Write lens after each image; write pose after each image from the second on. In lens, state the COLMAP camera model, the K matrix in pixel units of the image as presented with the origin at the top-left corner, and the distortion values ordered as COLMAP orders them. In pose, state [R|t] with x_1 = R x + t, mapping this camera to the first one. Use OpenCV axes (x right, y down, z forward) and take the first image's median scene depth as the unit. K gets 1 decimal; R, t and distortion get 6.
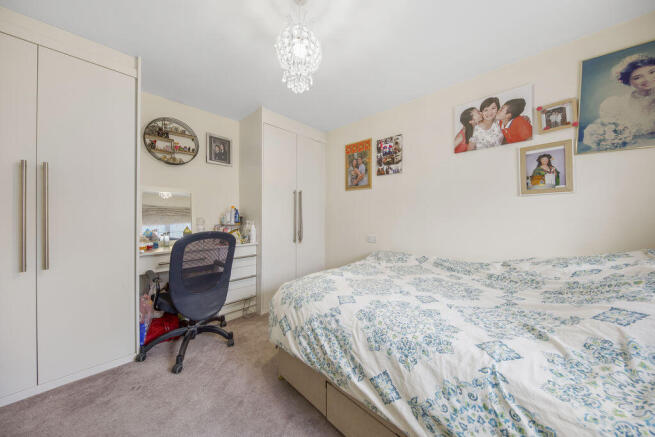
lens RADIAL K [[222.4, 0, 337.4], [0, 222.4, 215.3], [0, 0, 1]] dist [0.000469, -0.005952]
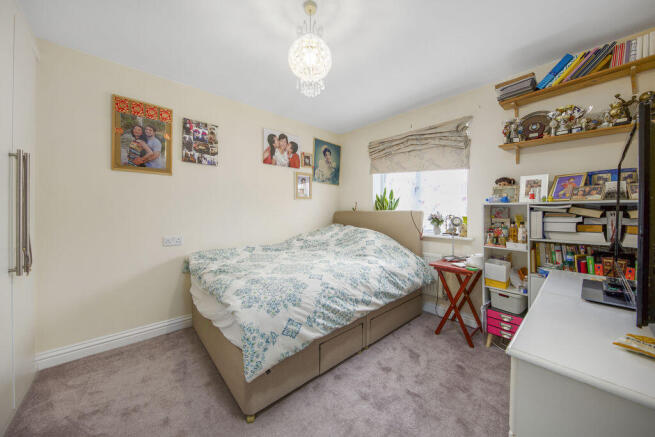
lens RADIAL K [[222.4, 0, 337.4], [0, 222.4, 215.3], [0, 0, 1]] dist [0.000469, -0.005952]
pose [[0.042745, -0.019242, 0.998901, -0.798168], [-0.005071, 0.999797, 0.019476, -0.000817], [-0.999073, -0.005898, 0.042639, 0.533976]]
